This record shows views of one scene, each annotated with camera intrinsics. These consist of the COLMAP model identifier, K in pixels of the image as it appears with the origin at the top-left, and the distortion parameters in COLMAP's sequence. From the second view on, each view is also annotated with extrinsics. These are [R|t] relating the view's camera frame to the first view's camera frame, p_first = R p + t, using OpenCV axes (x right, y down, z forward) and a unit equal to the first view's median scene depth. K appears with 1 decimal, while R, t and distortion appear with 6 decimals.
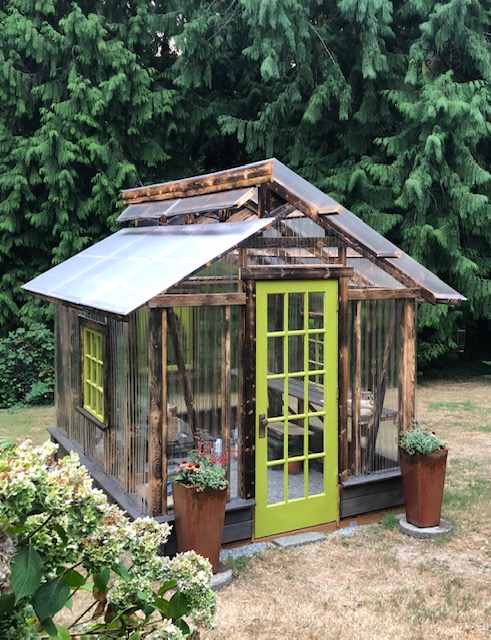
lens RADIAL K [[711.0, 0, 301.7], [0, 711.0, 284.0], [0, 0, 1]] dist [0.003464, -0.005676]
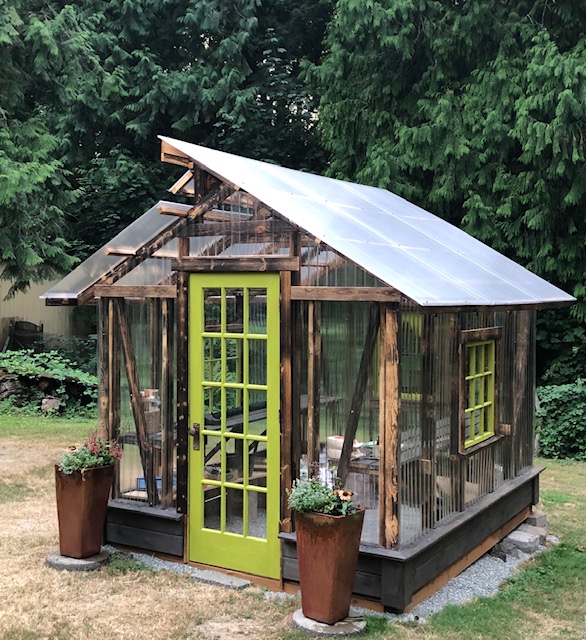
lens RADIAL K [[869.7, 0, 293.0], [0, 869.7, 320.0], [0, 0, 1]] dist [0.025035, -0.023839]
pose [[0.475071, 0.030090, -0.879433, 0.880807], [-0.047132, 0.998851, 0.008716, 0.035480], [0.878684, 0.037309, 0.475943, 0.532256]]
